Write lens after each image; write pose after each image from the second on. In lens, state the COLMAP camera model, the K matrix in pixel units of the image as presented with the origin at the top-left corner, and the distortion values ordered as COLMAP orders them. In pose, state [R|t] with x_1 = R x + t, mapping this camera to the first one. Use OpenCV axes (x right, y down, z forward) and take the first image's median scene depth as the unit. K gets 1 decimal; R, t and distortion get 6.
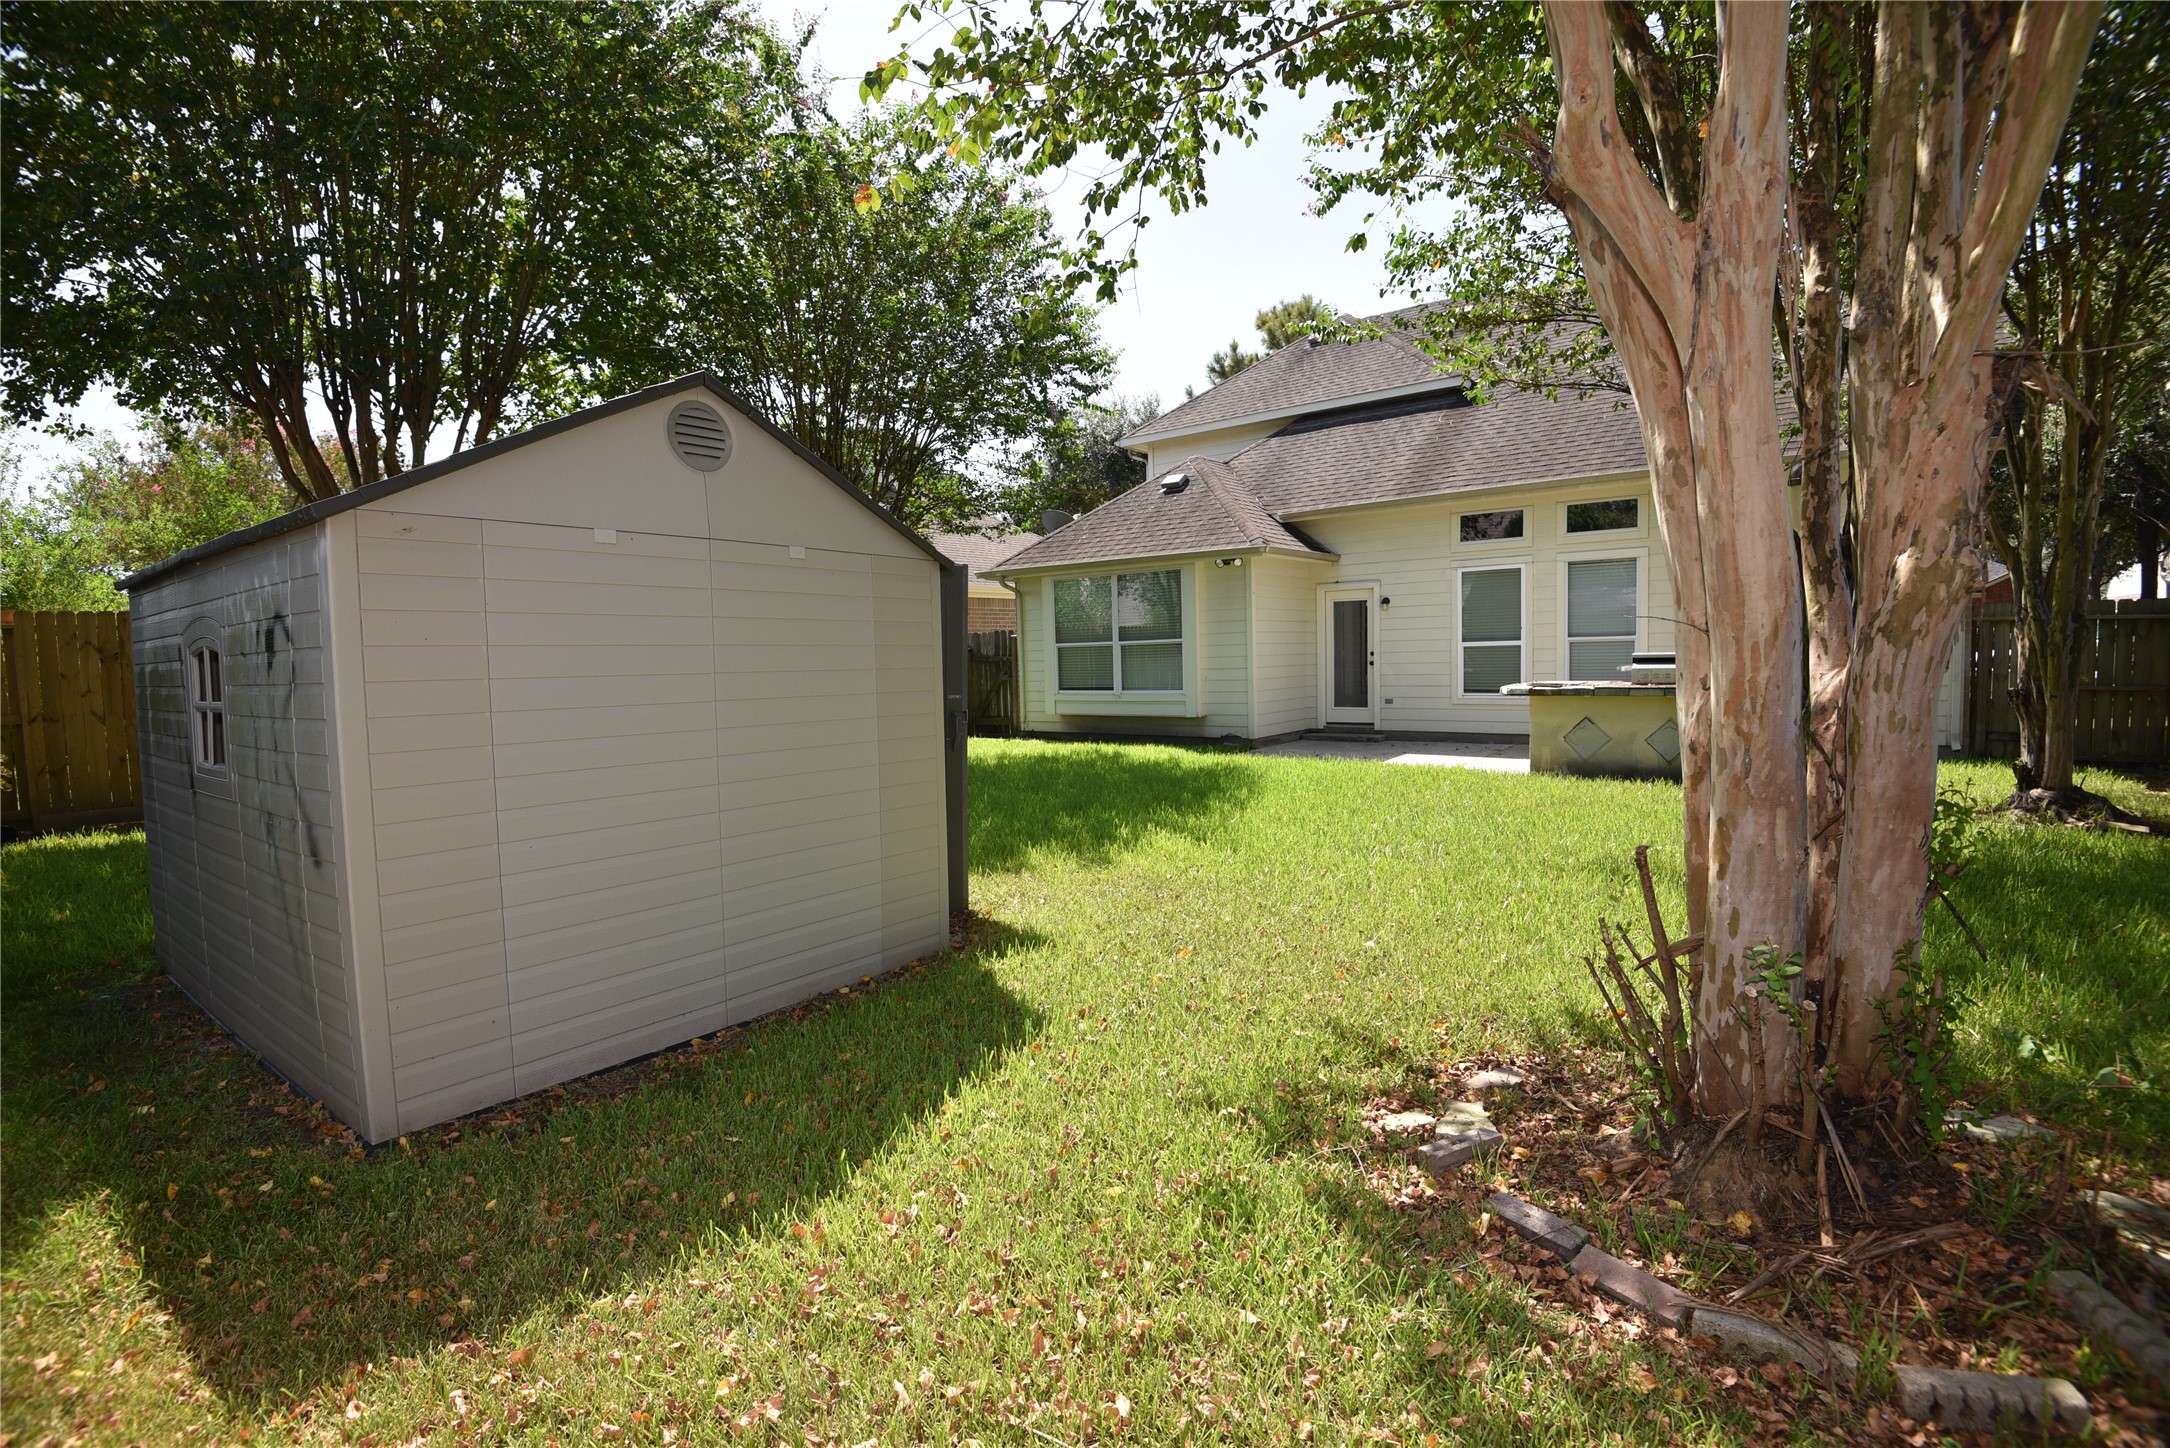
lens RADIAL K [[1002.9, 0, 1081.7], [0, 1002.9, 719.4], [0, 0, 1]] dist [-0.025770, -0.011917]
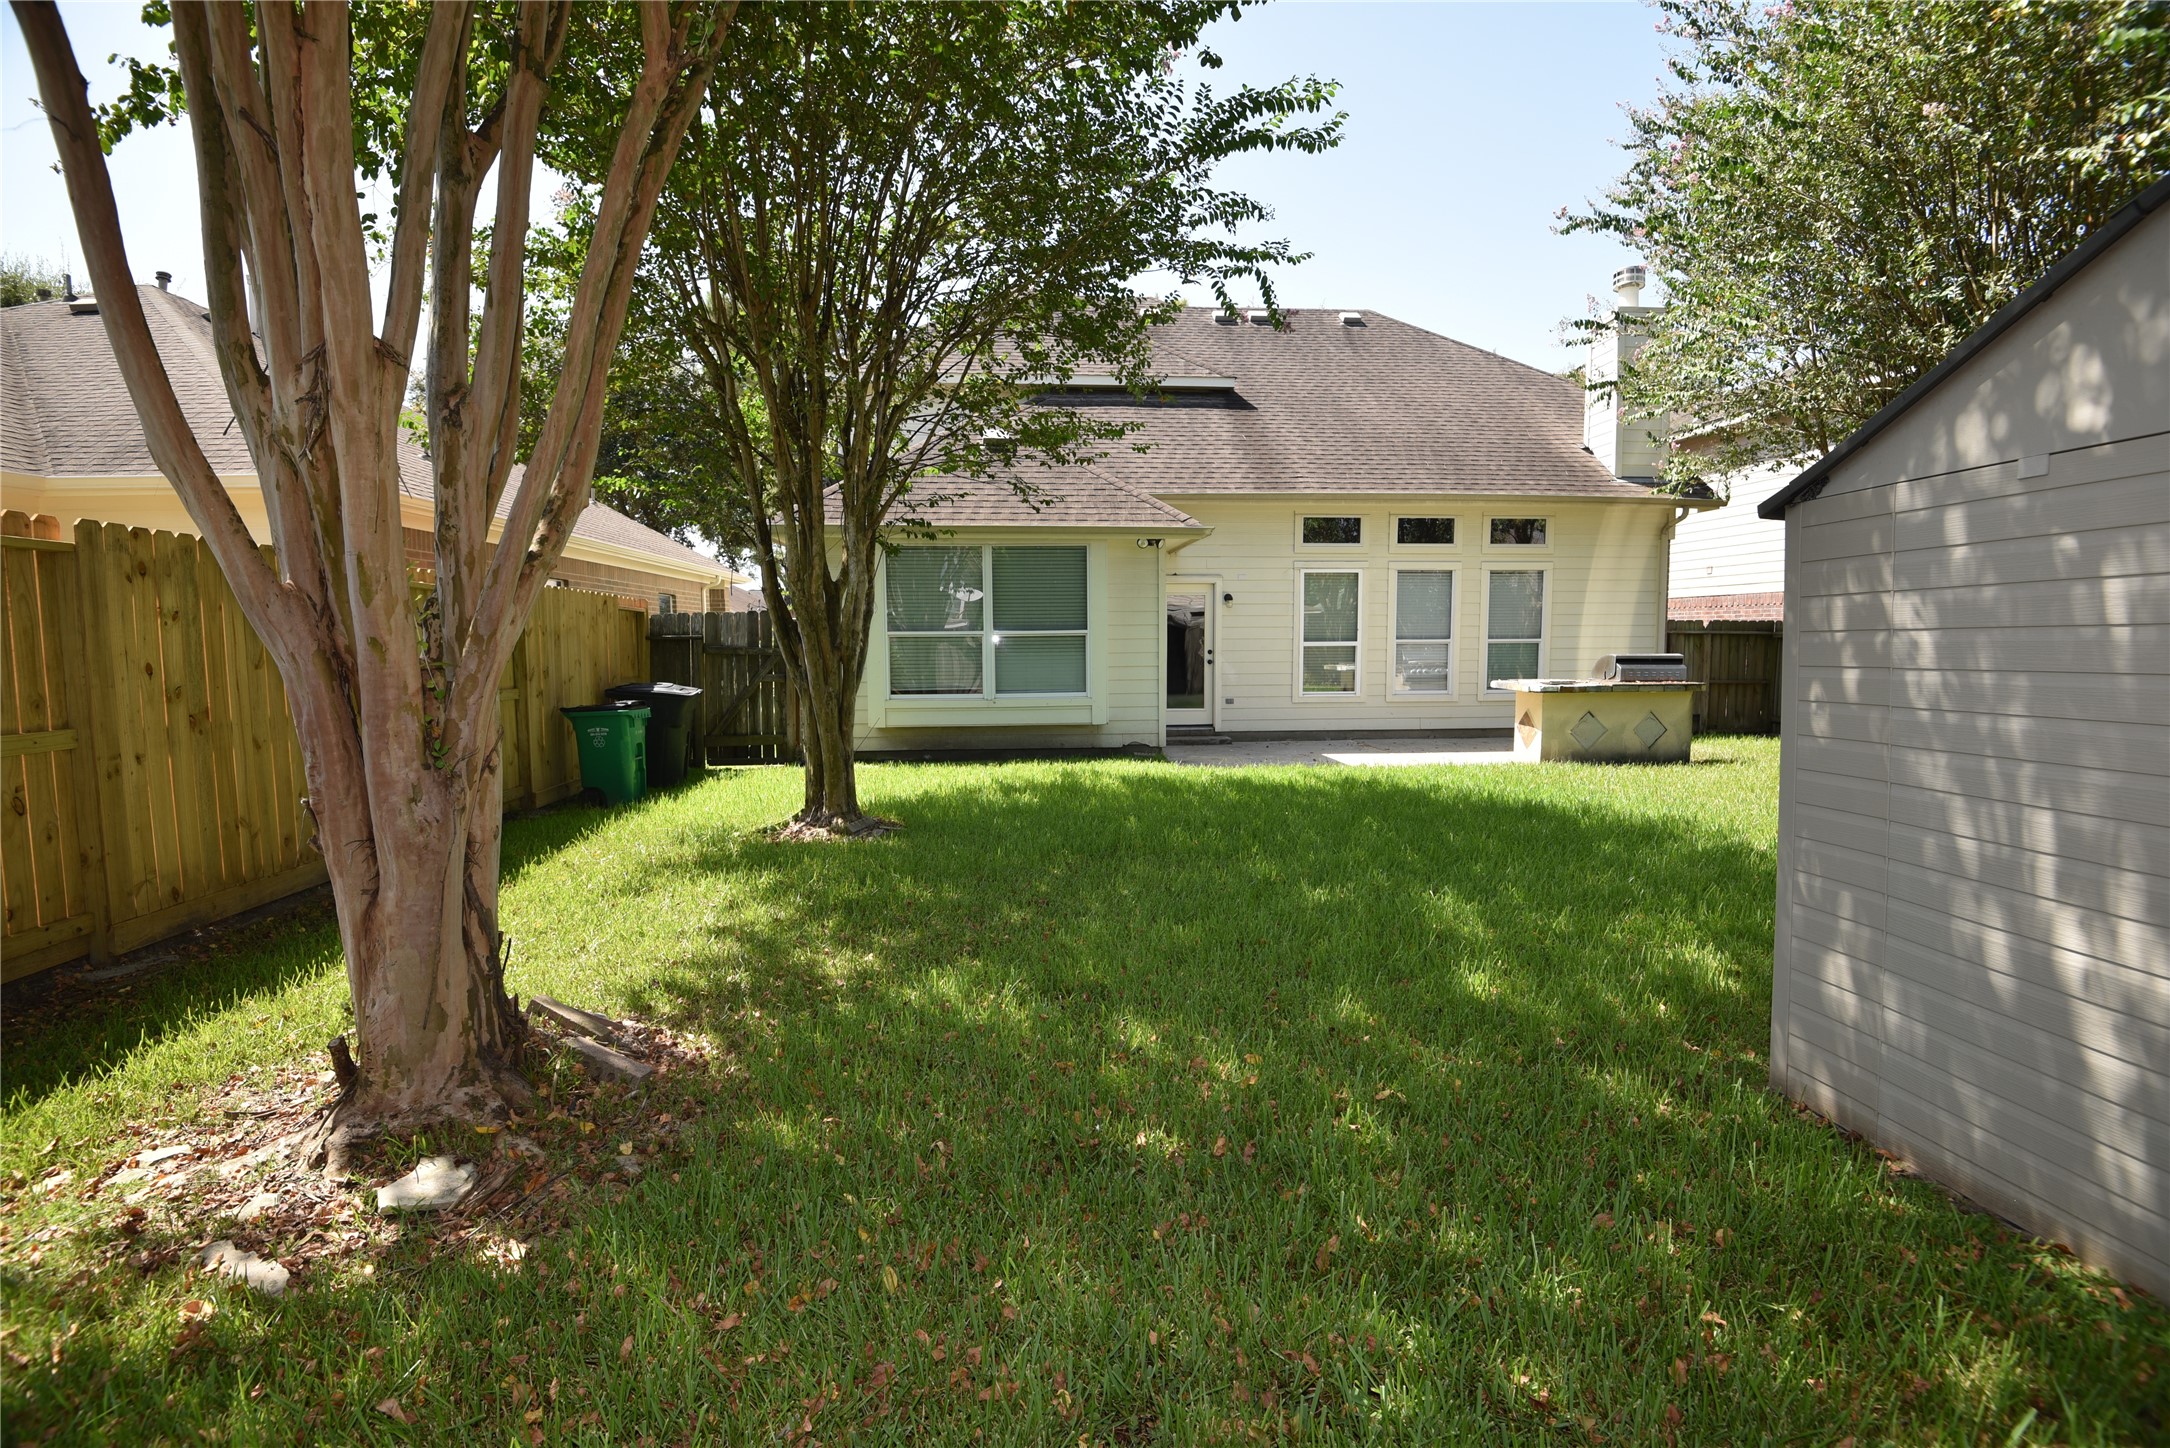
lens RADIAL K [[1002.9, 0, 1087.8], [0, 1002.9, 732.4], [0, 0, 1]] dist [-0.025770, -0.011917]
pose [[0.738888, -0.038958, 0.672701, -0.479632], [0.030791, 0.999237, 0.024048, -0.016648], [-0.673124, 0.002945, 0.739524, 0.397111]]
